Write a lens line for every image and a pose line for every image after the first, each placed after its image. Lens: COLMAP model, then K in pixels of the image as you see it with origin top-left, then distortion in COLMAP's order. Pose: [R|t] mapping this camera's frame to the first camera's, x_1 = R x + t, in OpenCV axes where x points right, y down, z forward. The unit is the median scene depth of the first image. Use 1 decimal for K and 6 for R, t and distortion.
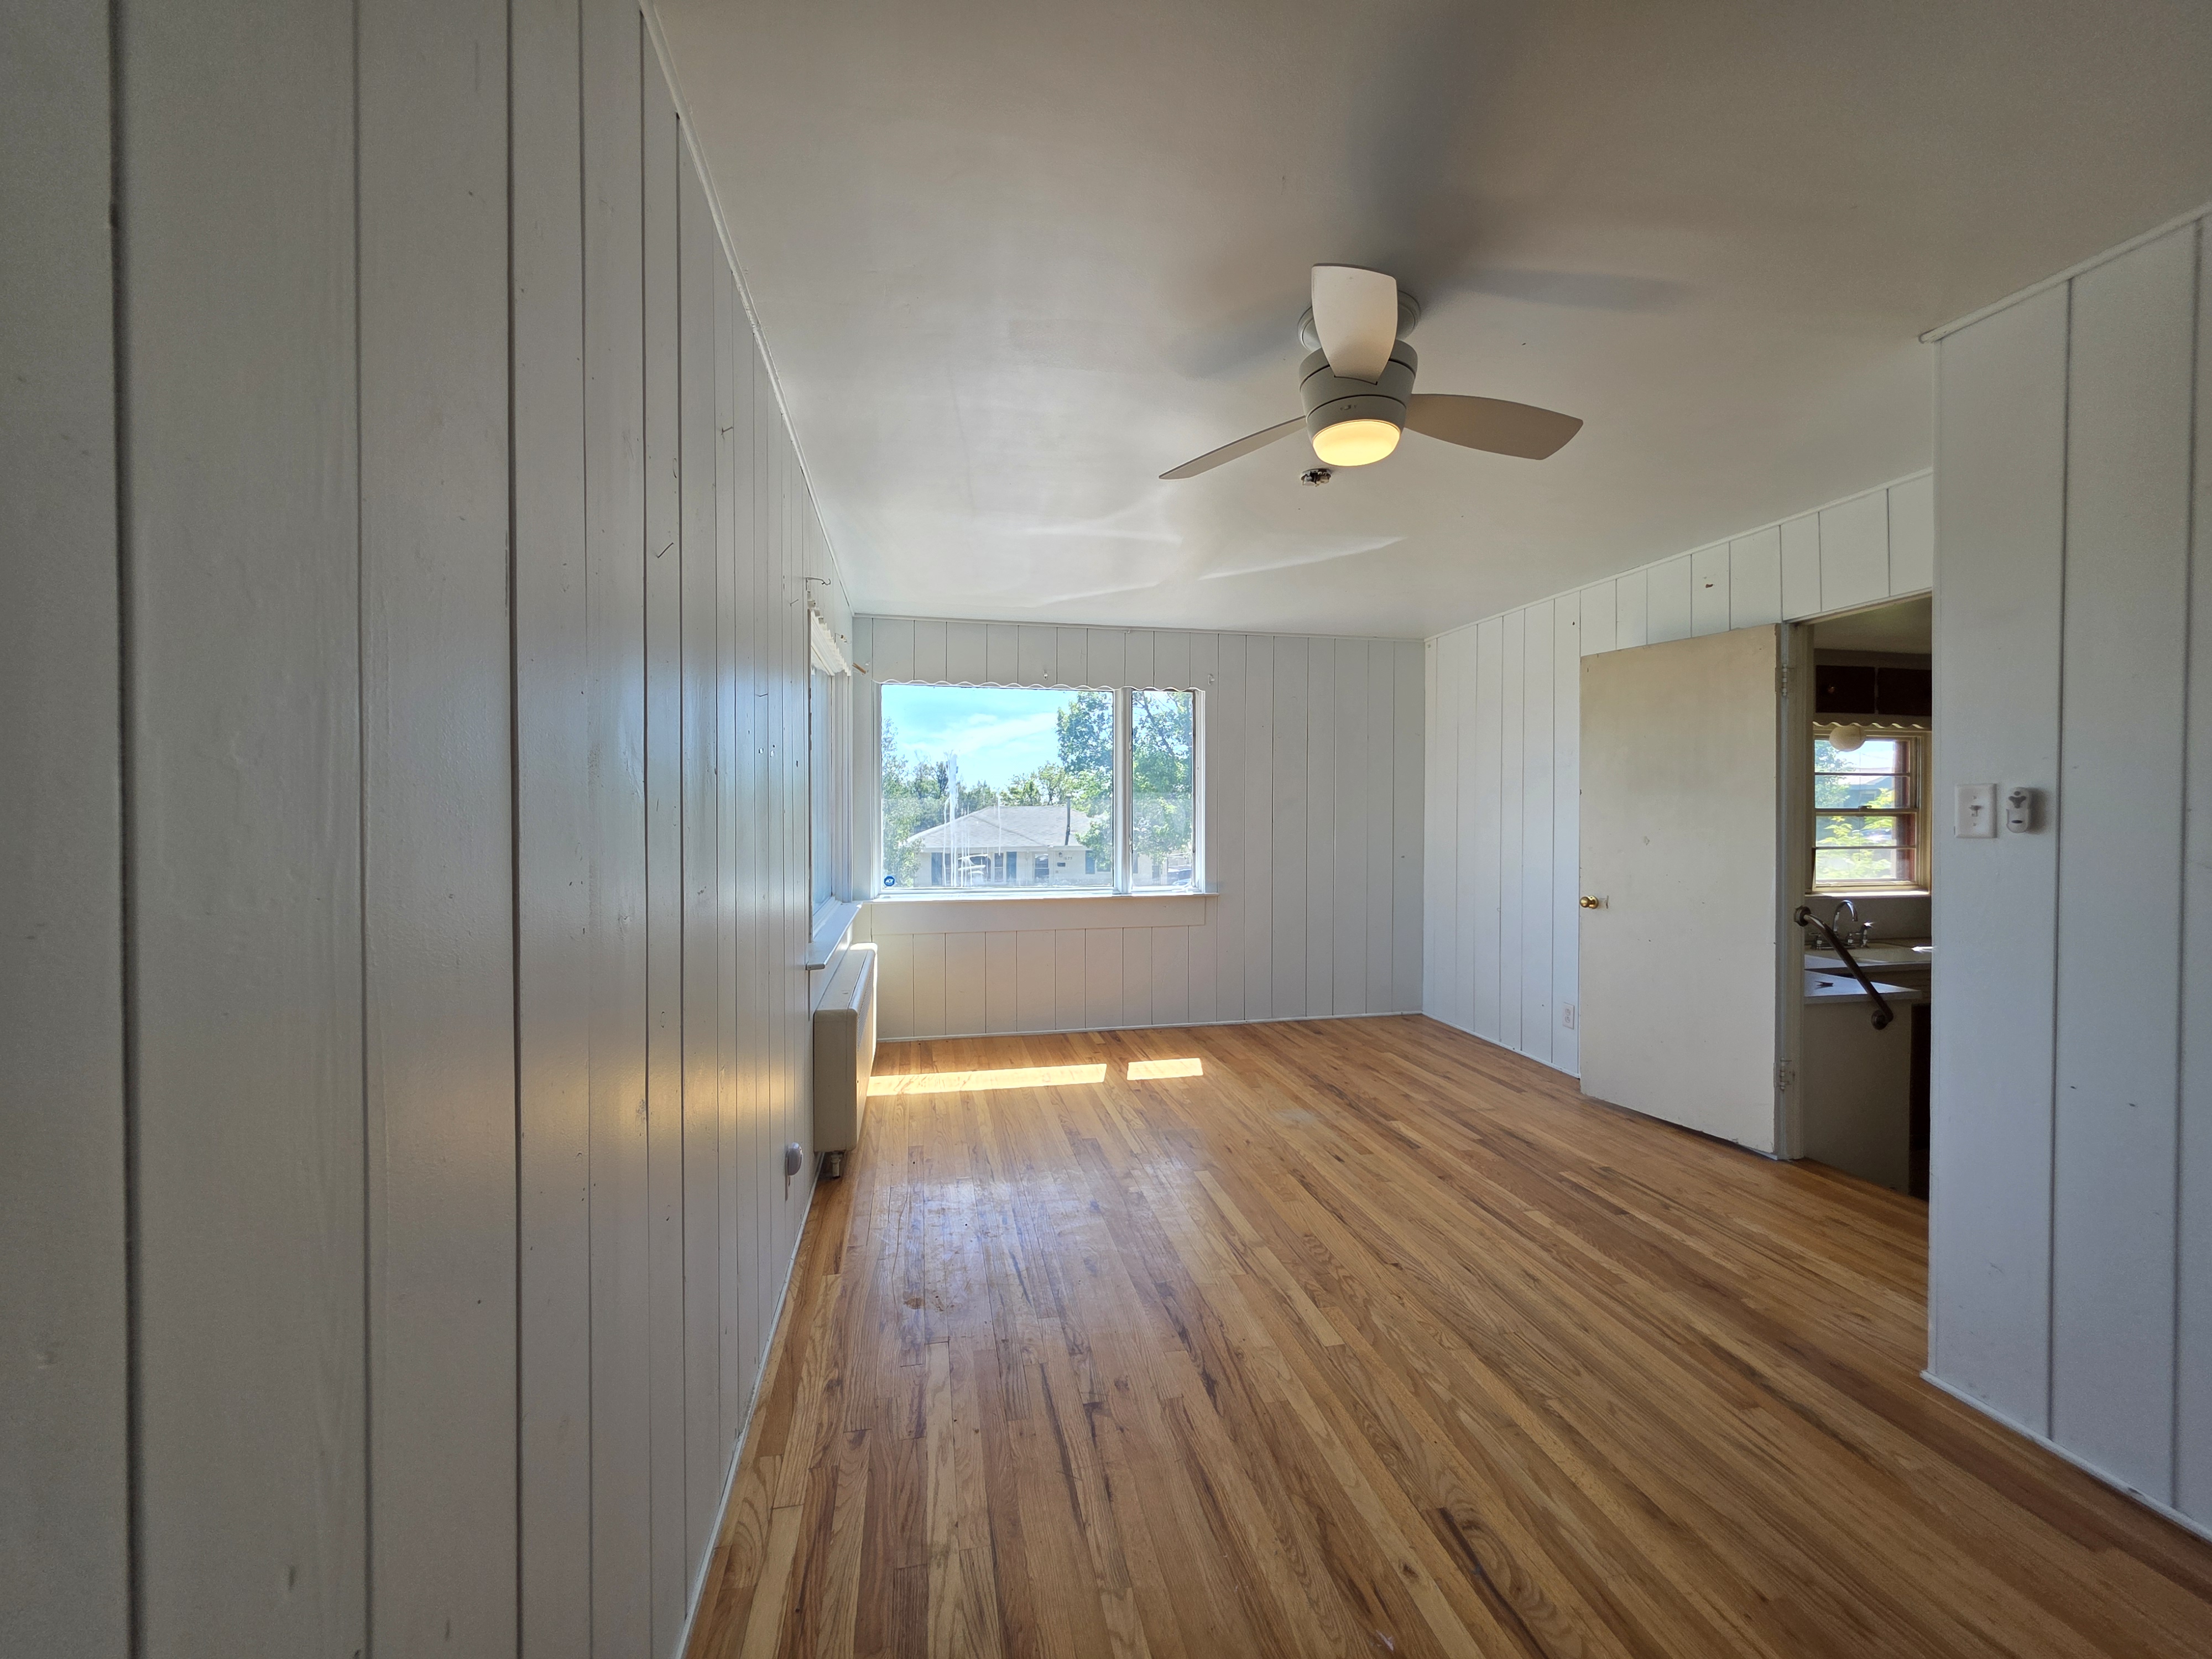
lens RADIAL K [[891.1, 0, 1106.0], [0, 891.1, 820.4], [0, 0, 1]] dist [-0.000082, -0.000202]
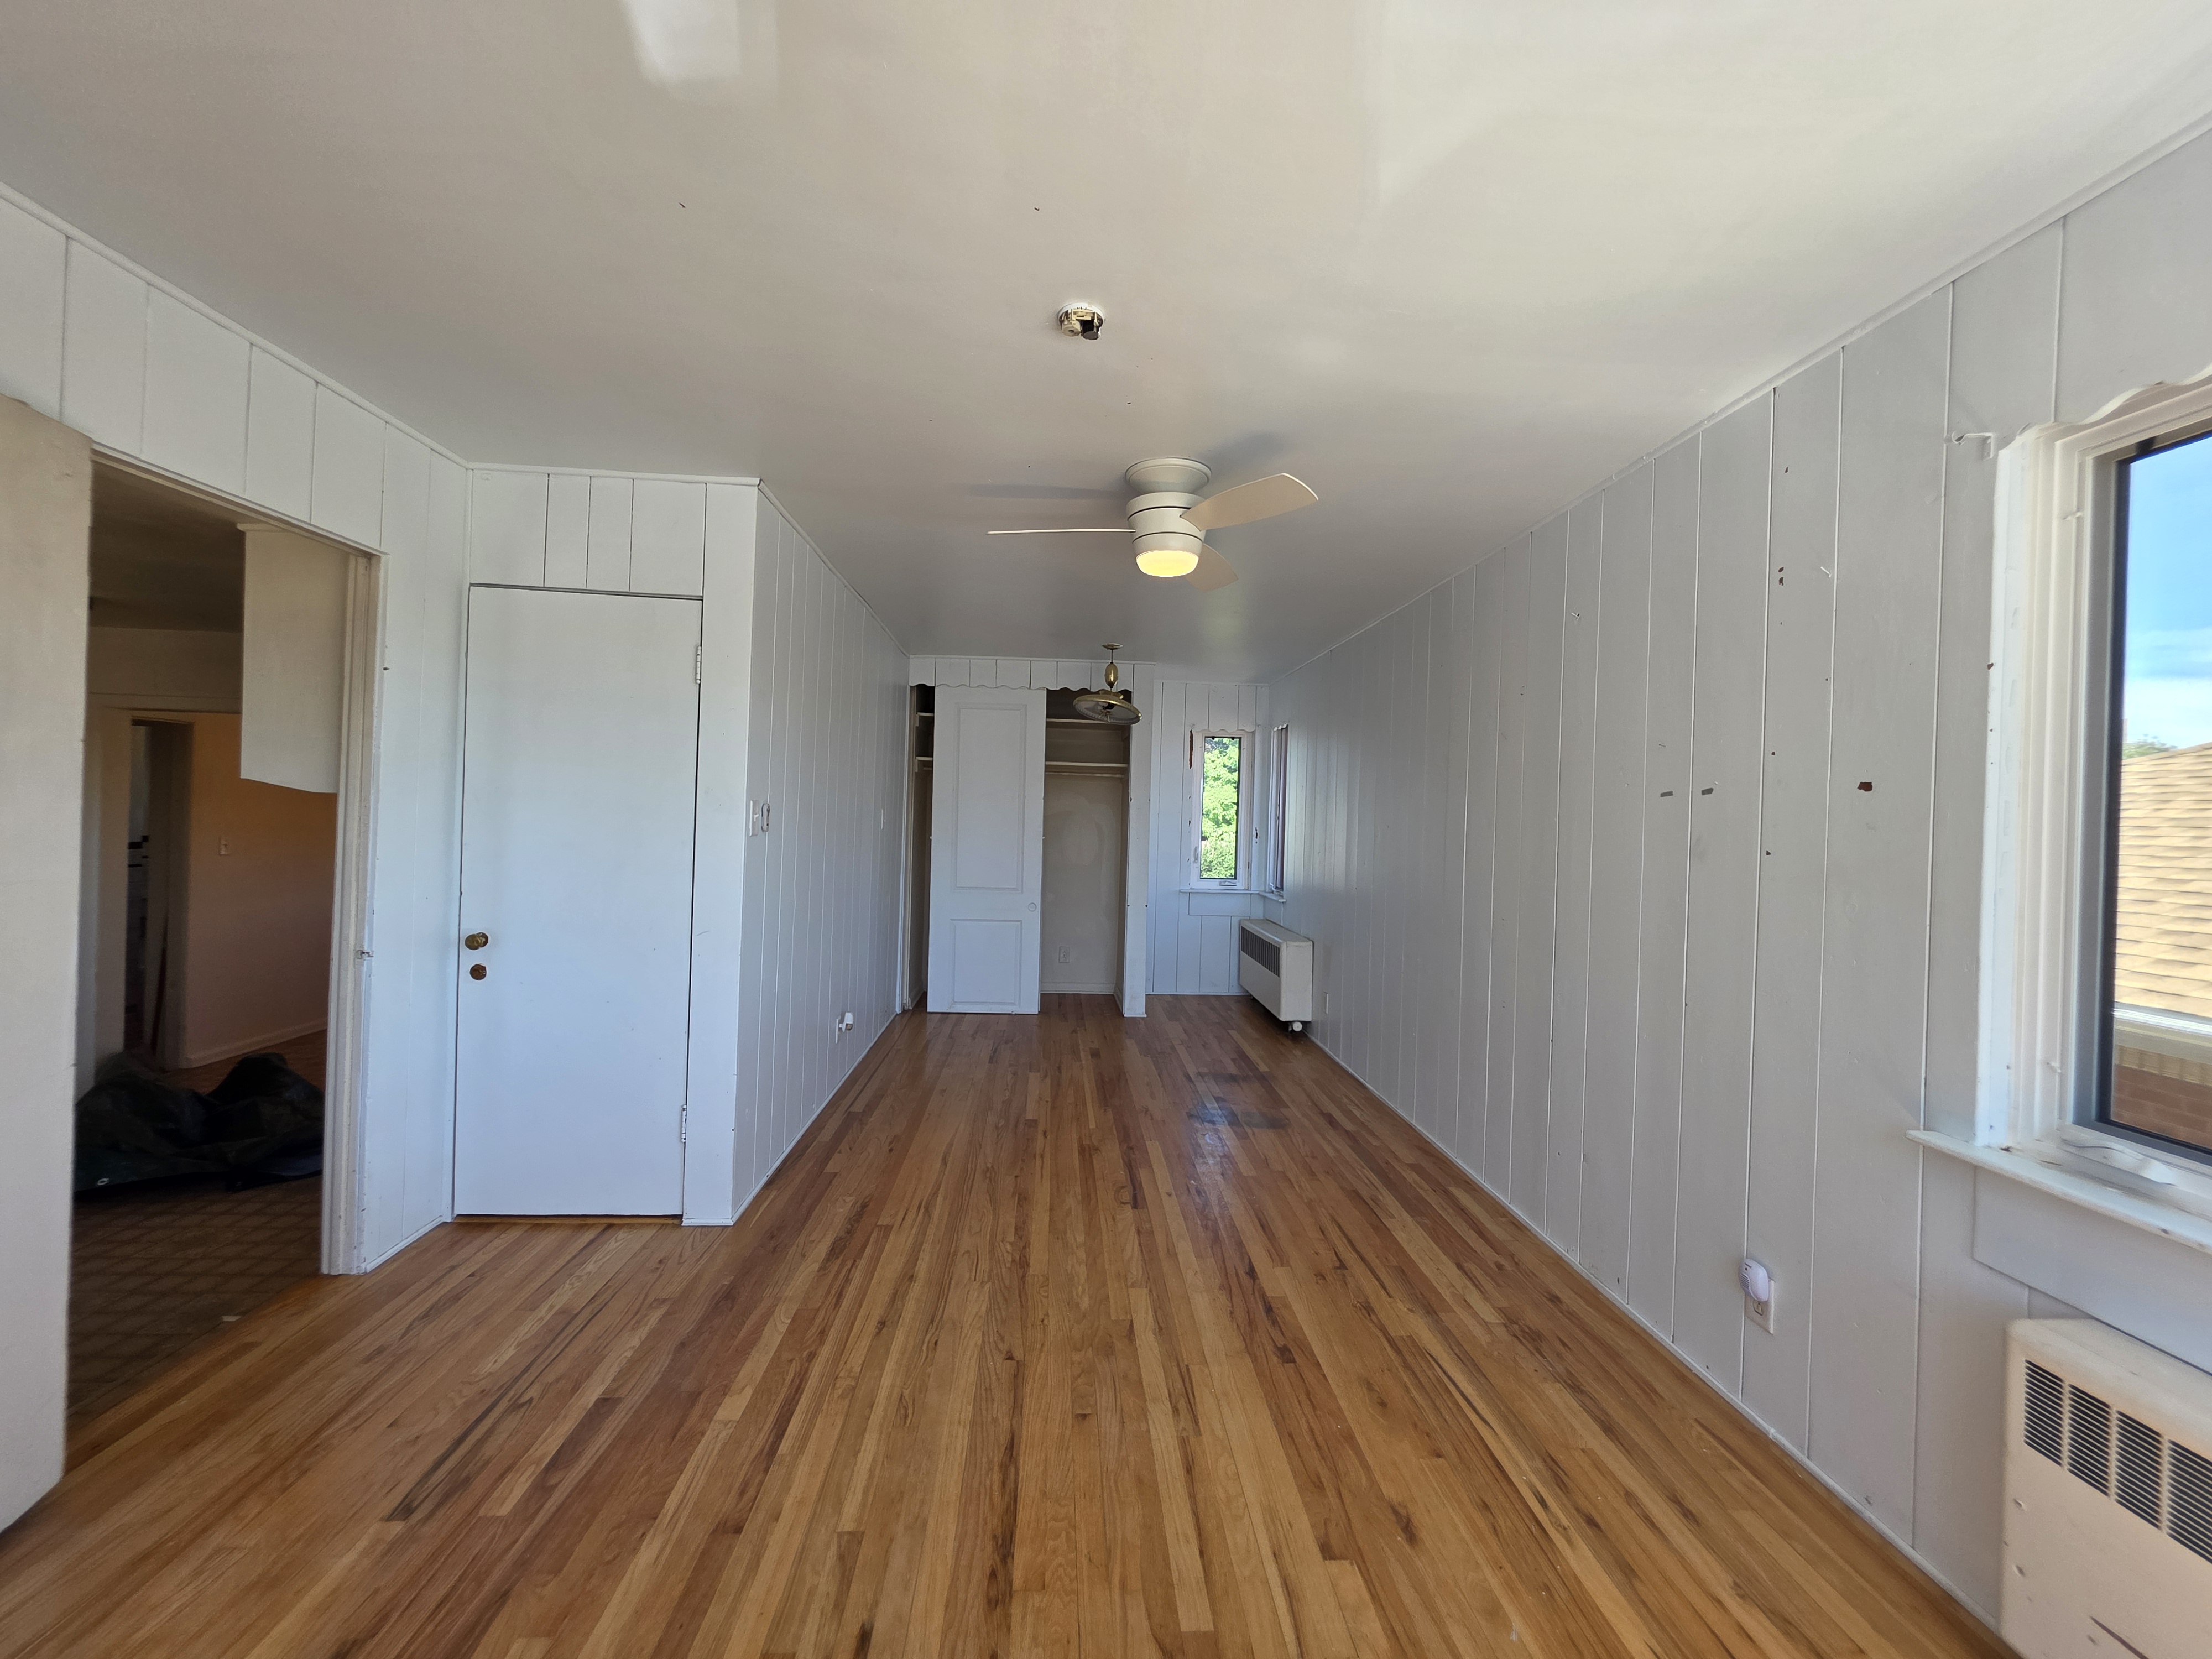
lens RADIAL K [[891.1, 0, 1107.0], [0, 891.1, 819.4], [0, 0, 1]] dist [-0.000082, -0.000202]
pose [[-0.988786, -0.029868, 0.146321, 0.131273], [-0.028520, 0.999529, 0.011306, -0.034335], [-0.146590, 0.007006, -0.989173, 1.955195]]
